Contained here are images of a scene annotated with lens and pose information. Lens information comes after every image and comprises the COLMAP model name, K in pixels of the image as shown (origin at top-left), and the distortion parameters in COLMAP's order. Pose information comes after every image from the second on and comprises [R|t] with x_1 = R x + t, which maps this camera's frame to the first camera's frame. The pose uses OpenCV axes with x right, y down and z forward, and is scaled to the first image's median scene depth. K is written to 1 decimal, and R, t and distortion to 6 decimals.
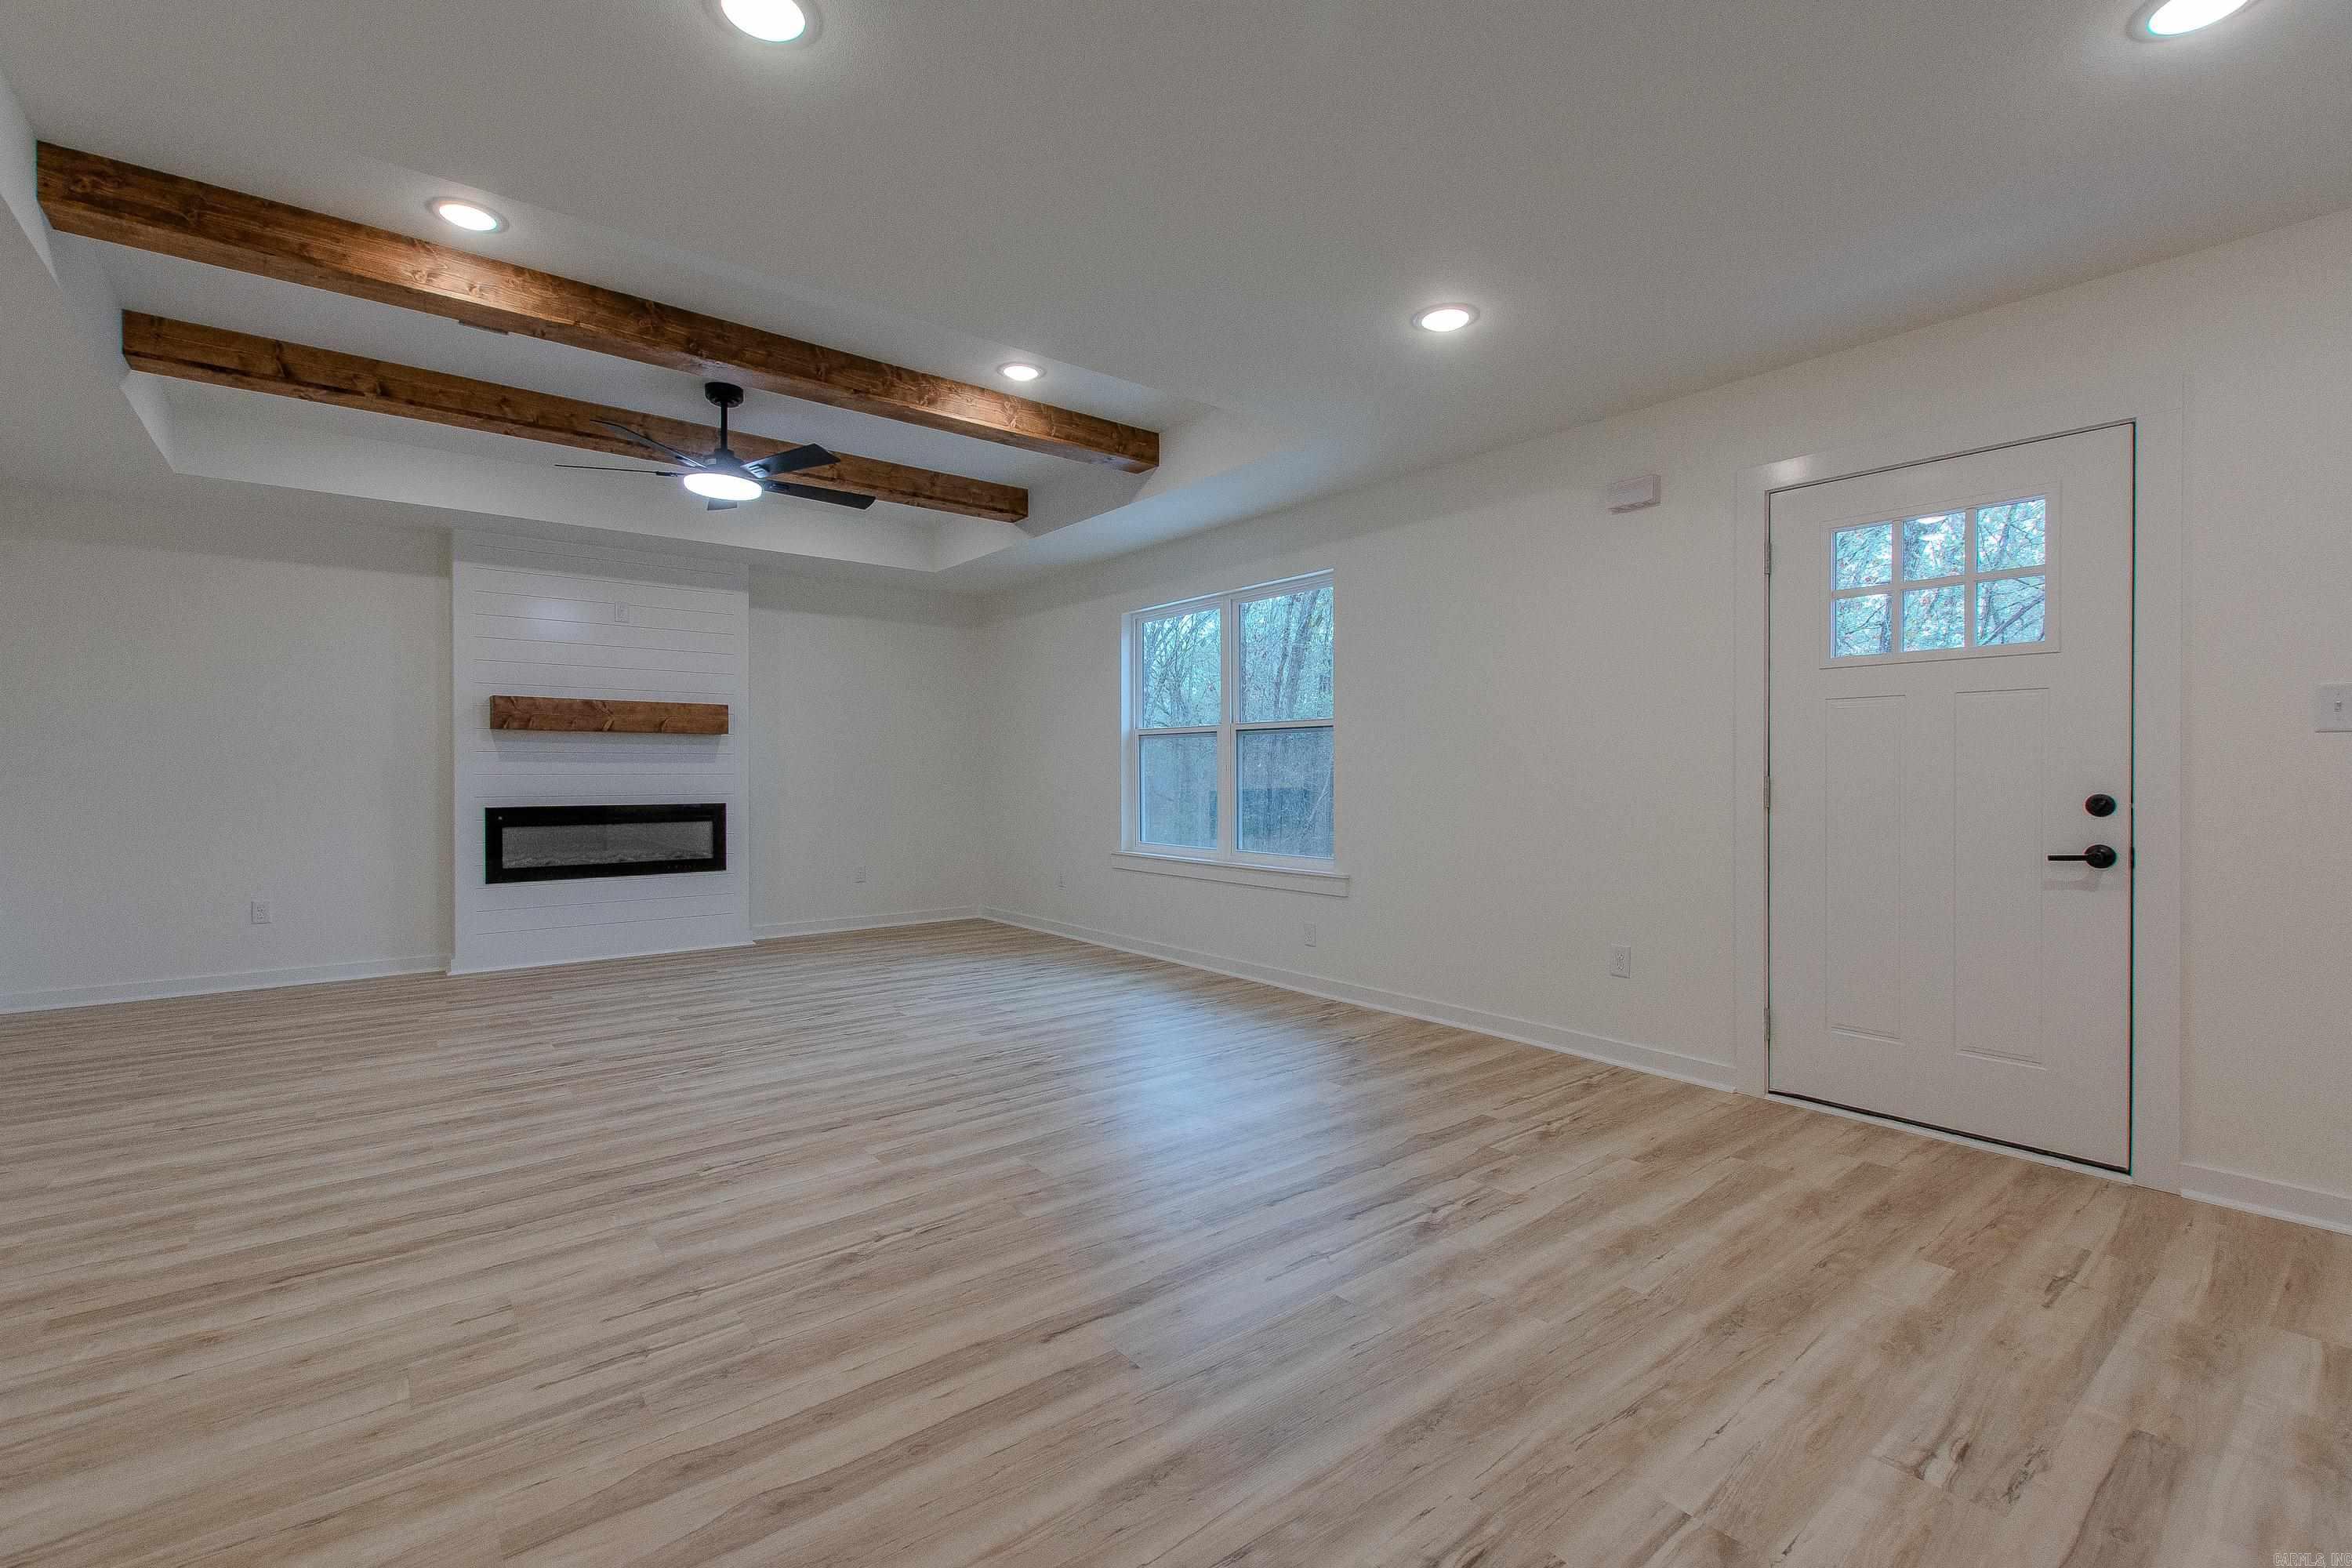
lens RADIAL K [[1027.6, 0, 1185.7], [0, 1027.6, 773.9], [0, 0, 1]] dist [0.004809, -0.002875]
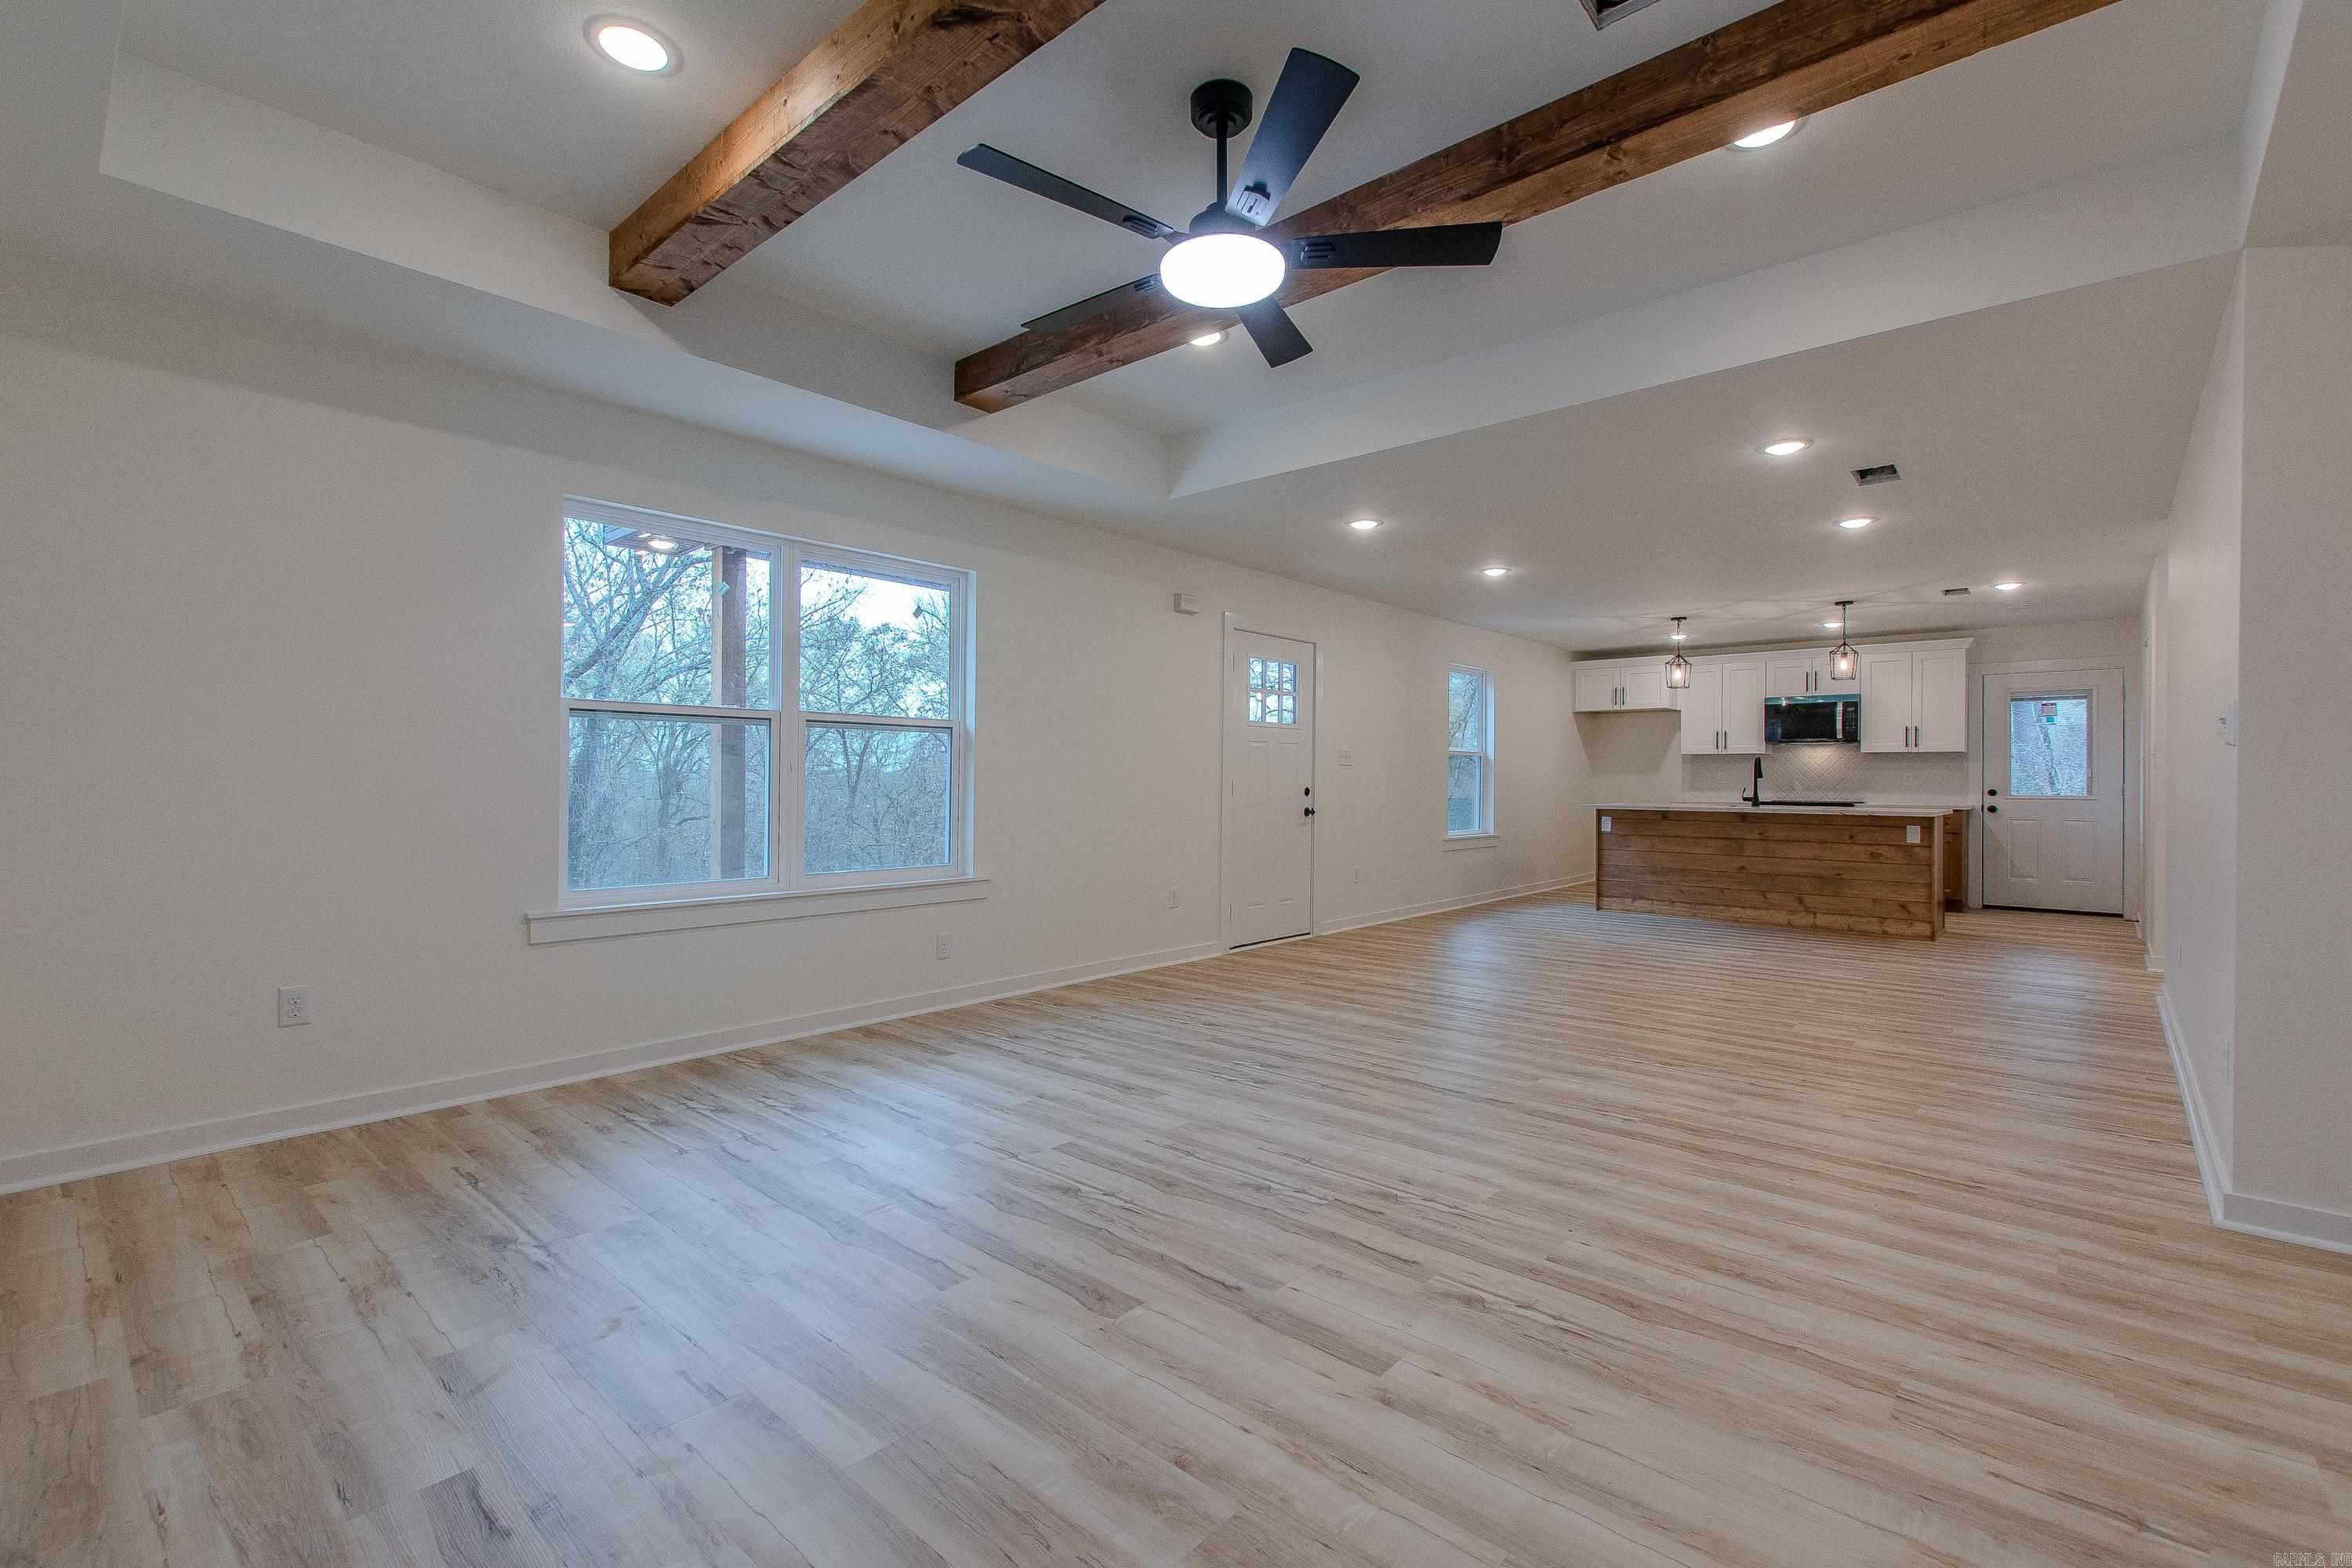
lens RADIAL K [[1027.6, 0, 1182.8], [0, 1027.6, 781.8], [0, 0, 1]] dist [0.004809, -0.002875]
pose [[-0.169490, -0.003947, 0.985524, -1.109750], [-0.004629, 0.999984, 0.003209, -0.000273], [-0.985521, -0.004018, -0.169505, 1.233196]]
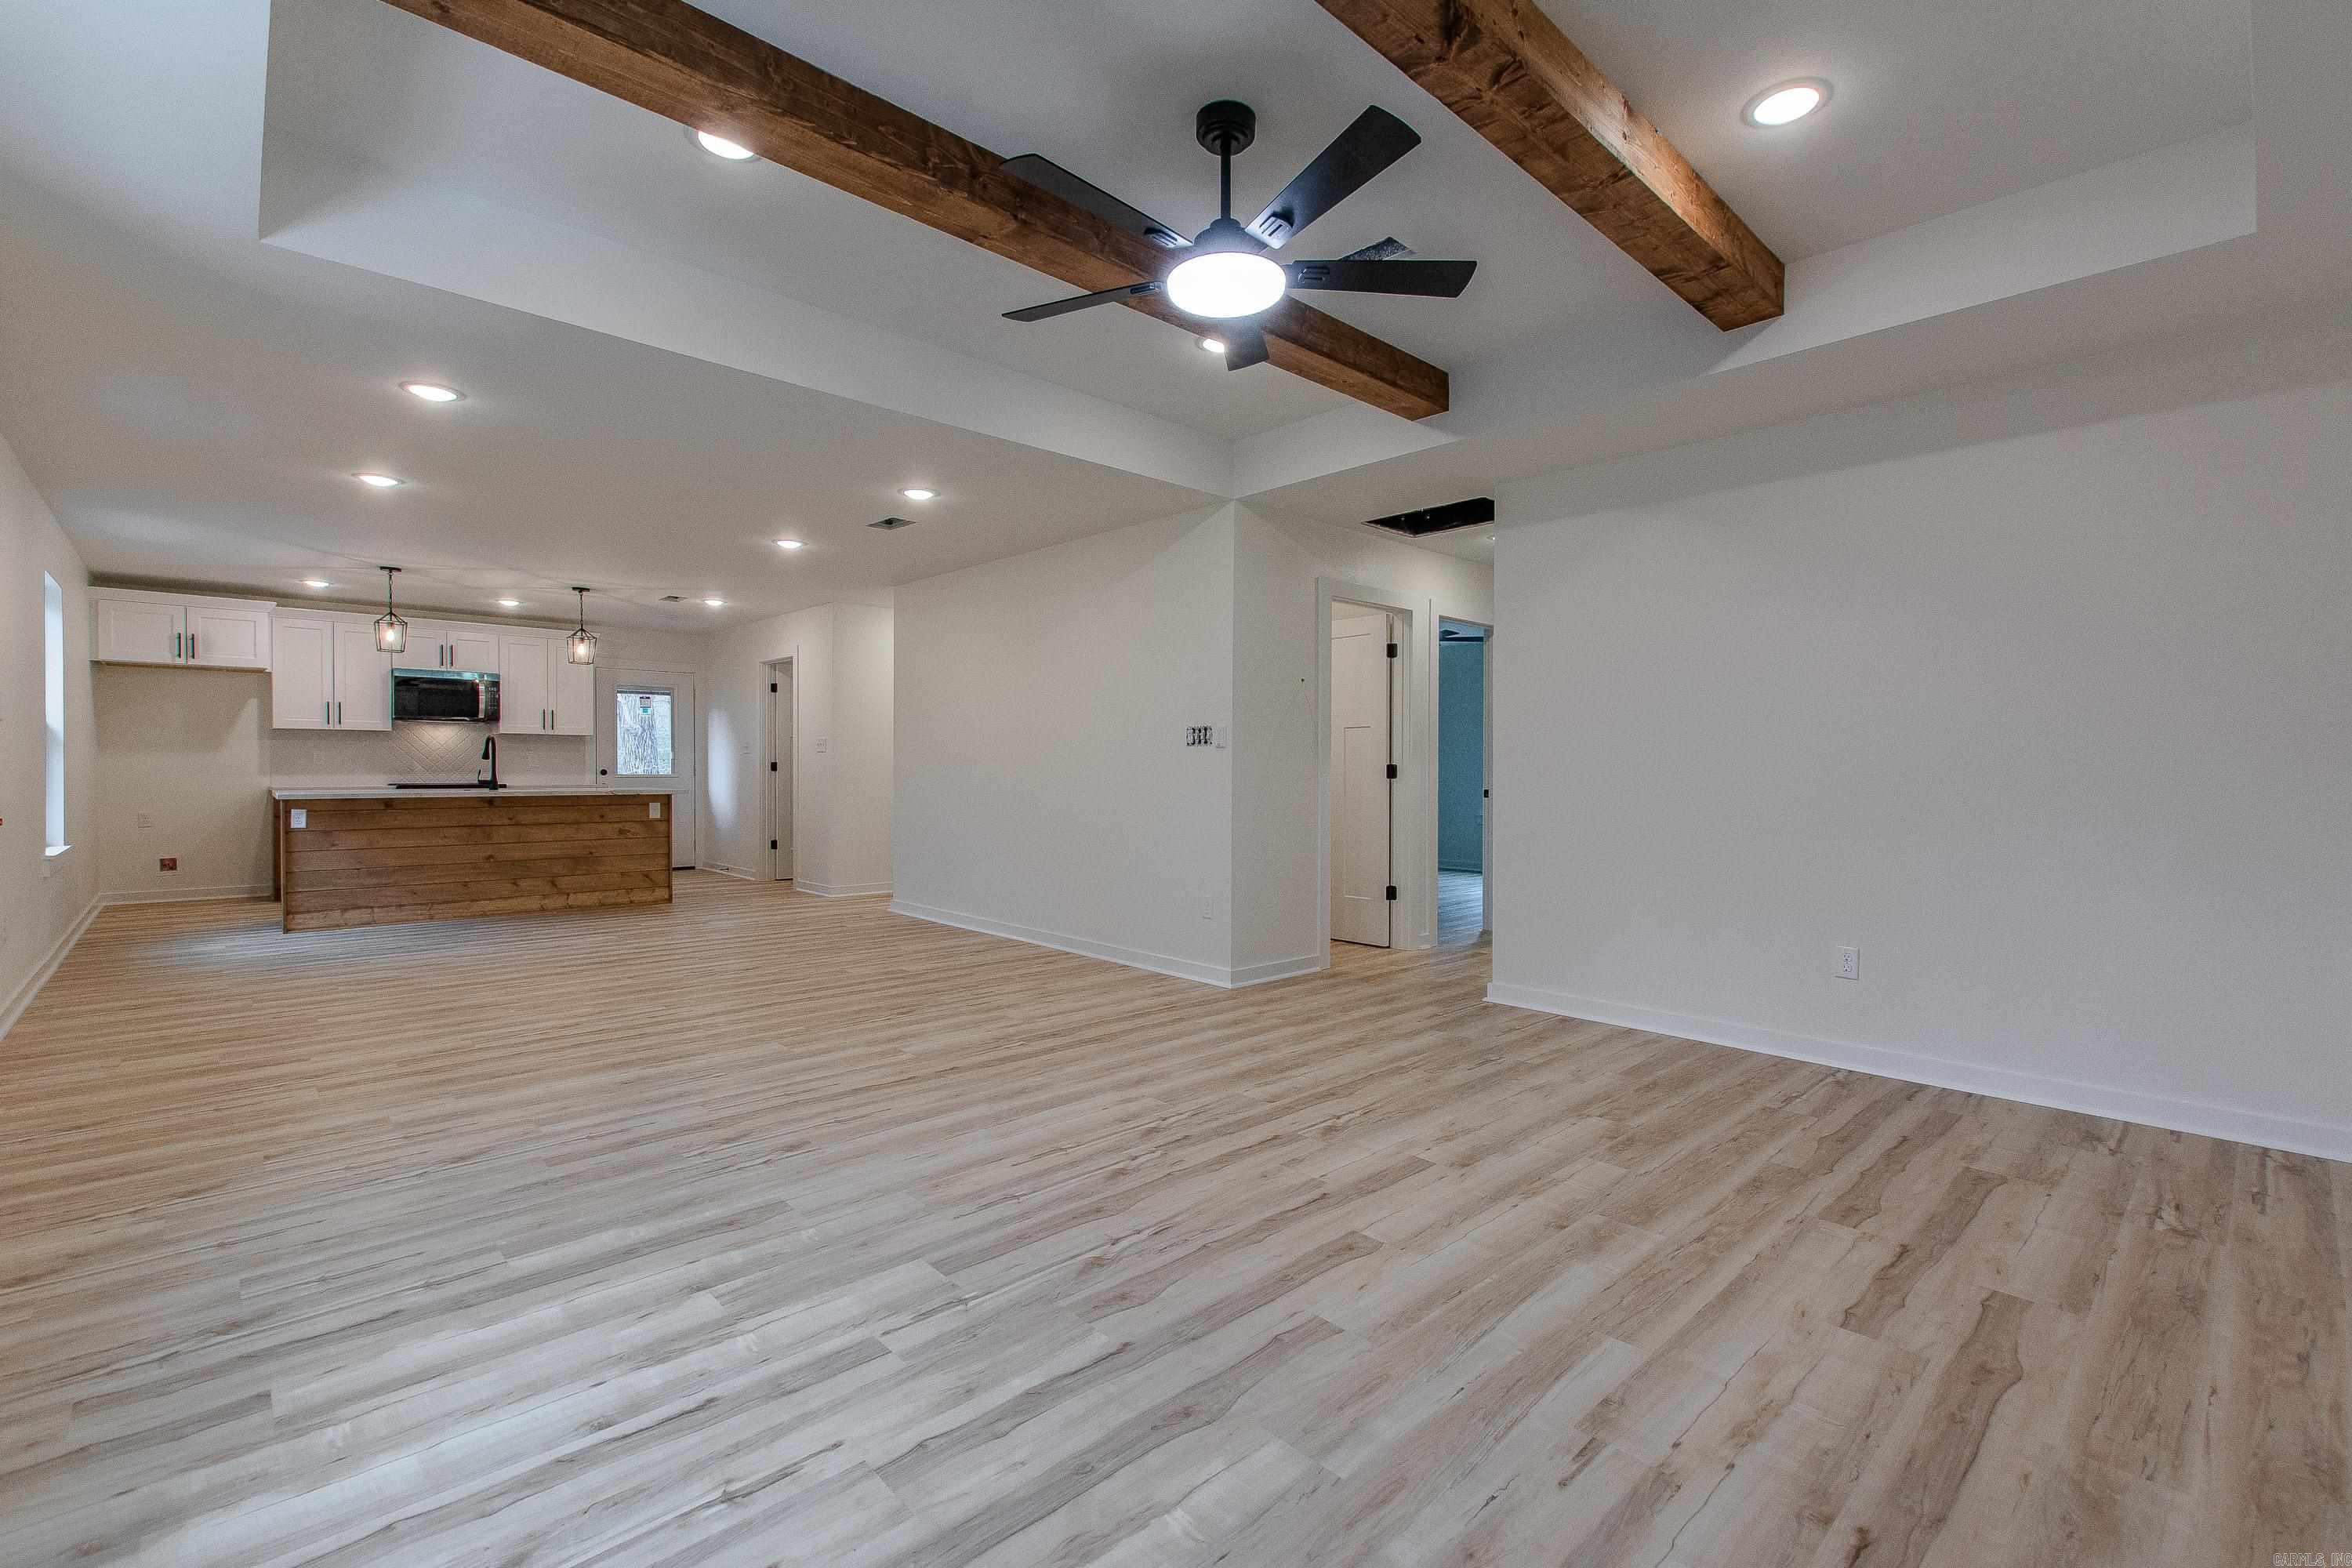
lens RADIAL K [[1027.6, 0, 1187.5], [0, 1027.6, 780.3], [0, 0, 1]] dist [0.004809, -0.002875]
pose [[-0.996771, -0.004165, -0.080188, -0.419305], [-0.005313, 0.999886, 0.014113, -0.001566], [0.080120, 0.014494, -0.996680, 1.764853]]
